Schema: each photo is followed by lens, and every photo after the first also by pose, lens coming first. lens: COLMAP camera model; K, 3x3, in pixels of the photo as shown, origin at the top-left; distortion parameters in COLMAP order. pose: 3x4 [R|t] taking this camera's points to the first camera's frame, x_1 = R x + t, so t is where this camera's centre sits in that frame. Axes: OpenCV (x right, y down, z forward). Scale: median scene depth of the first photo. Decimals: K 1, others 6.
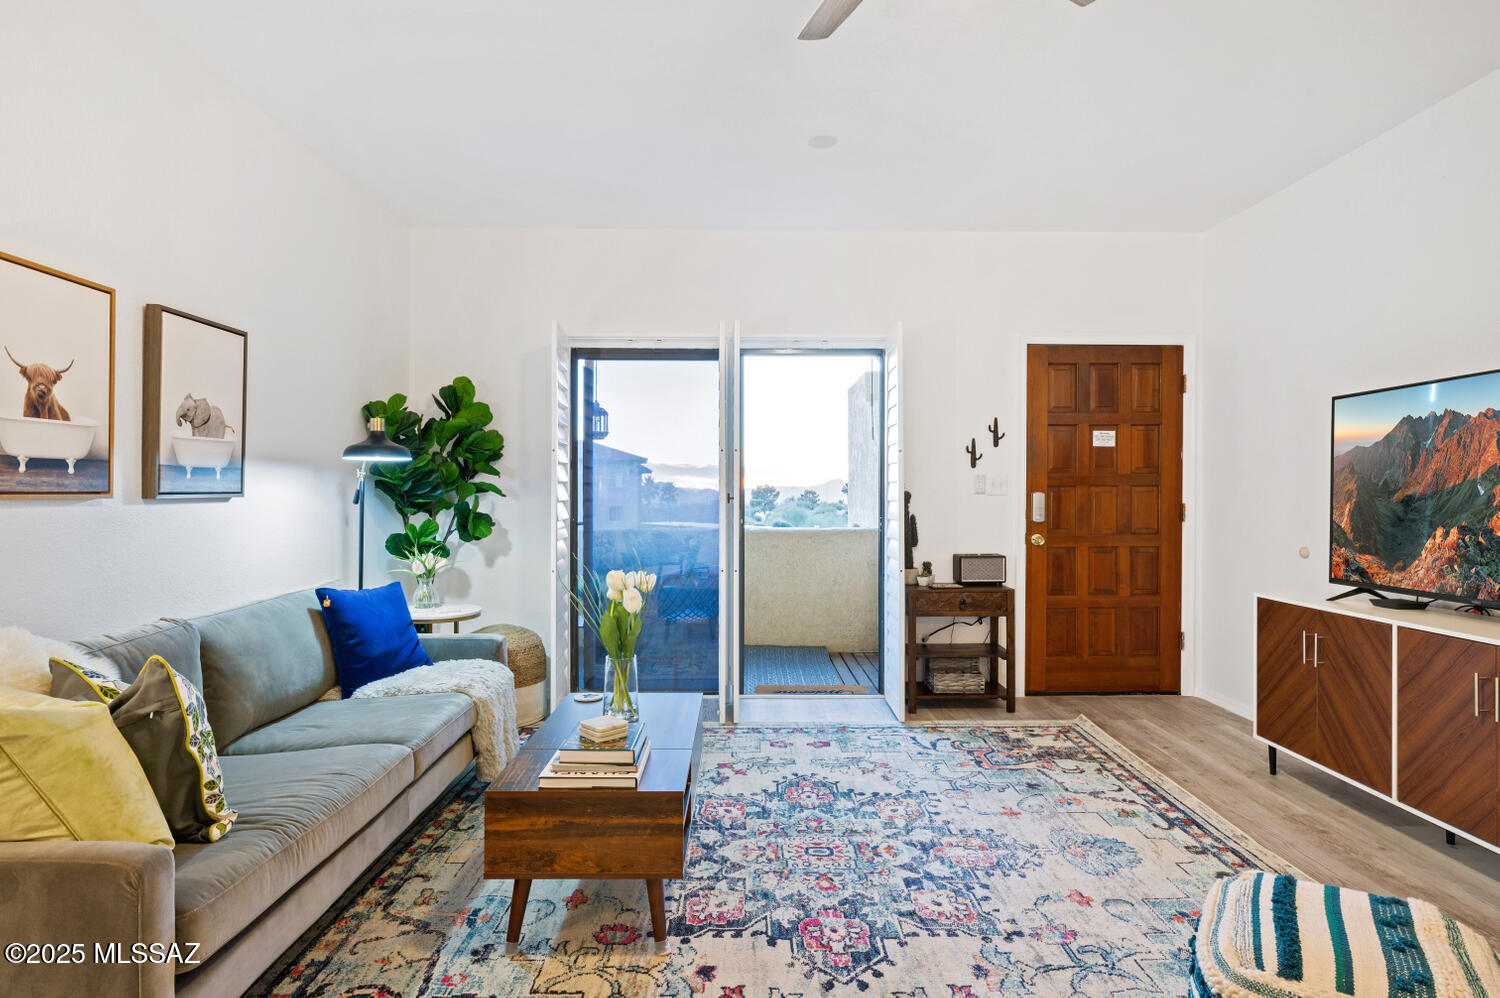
lens RADIAL K [[804.3, 0, 748.8], [0, 804.3, 490.6], [0, 0, 1]] dist [0.000484, 0.000247]
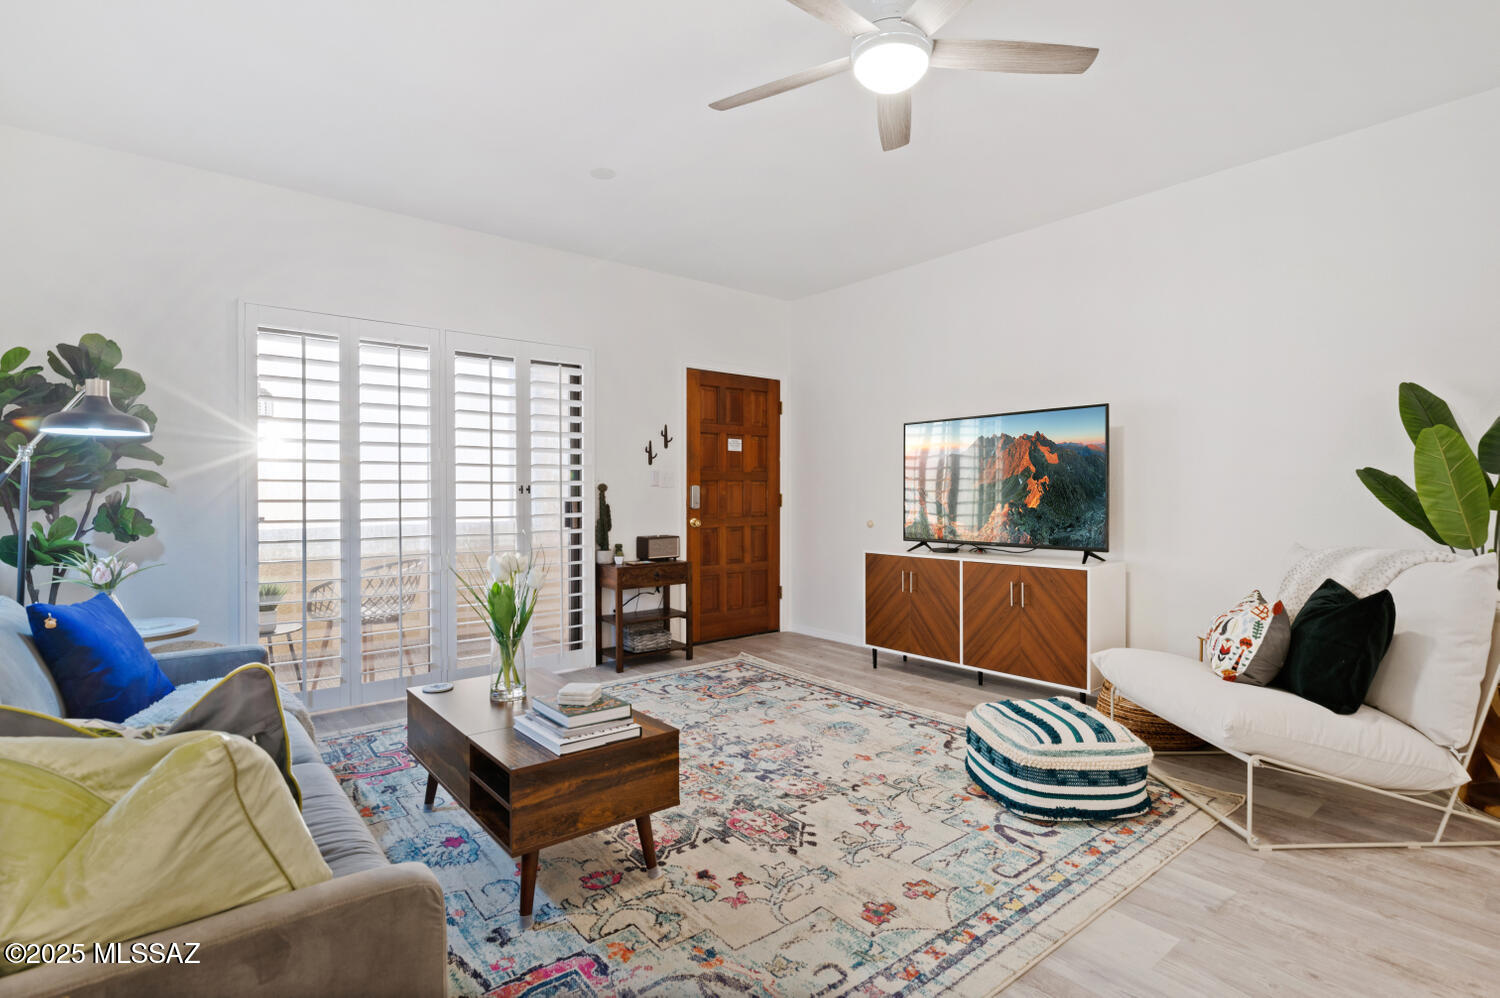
lens RADIAL K [[725.2, 0, 752.4], [0, 725.2, 489.7], [0, 0, 1]] dist [-0.000680, 0.000196]
pose [[0.783807, -0.000025, 0.621004, -0.416140], [0.002442, 0.999992, -0.003042, 0.019221], [-0.620999, 0.003901, 0.783802, 0.069945]]
